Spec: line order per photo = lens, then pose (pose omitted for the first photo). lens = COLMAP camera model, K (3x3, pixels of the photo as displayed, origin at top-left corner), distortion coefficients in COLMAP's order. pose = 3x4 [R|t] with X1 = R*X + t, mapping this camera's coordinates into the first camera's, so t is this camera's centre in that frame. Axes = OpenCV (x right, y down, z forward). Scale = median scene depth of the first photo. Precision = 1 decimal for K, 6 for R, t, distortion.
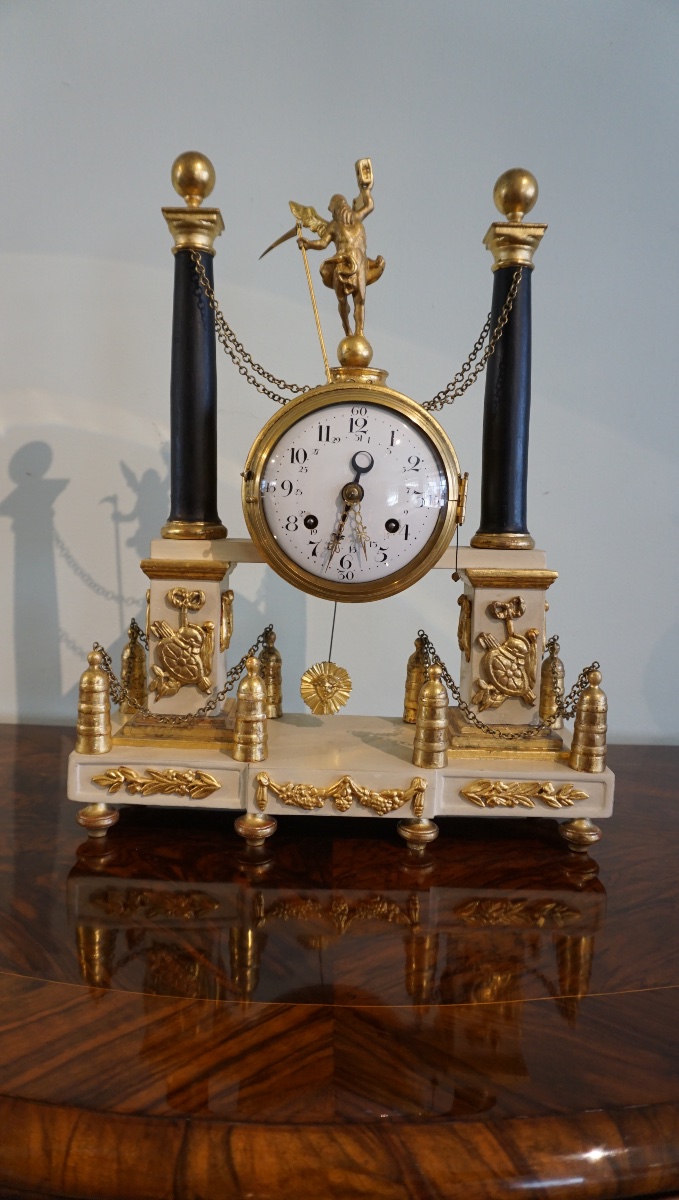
lens RADIAL K [[805.0, 0, 341.4], [0, 805.0, 602.5], [0, 0, 1]] dist [-0.047674, 0.000374]
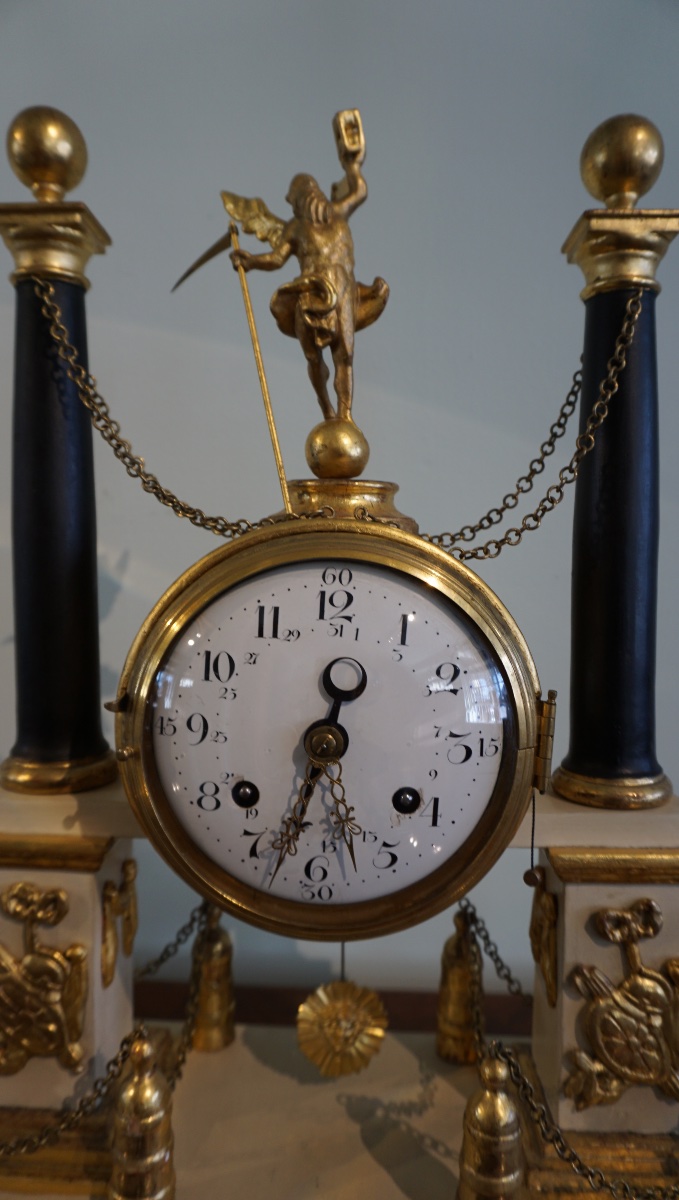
lens RADIAL K [[825.7, 0, 339.5], [0, 825.7, 600.0], [0, 0, 1]] dist [-0.048729, 0.002521]
pose [[0.998994, -0.014537, -0.042432, 0.042220], [0.011995, 0.998154, -0.059540, -0.178795], [0.043219, 0.058971, 0.997324, 0.447887]]
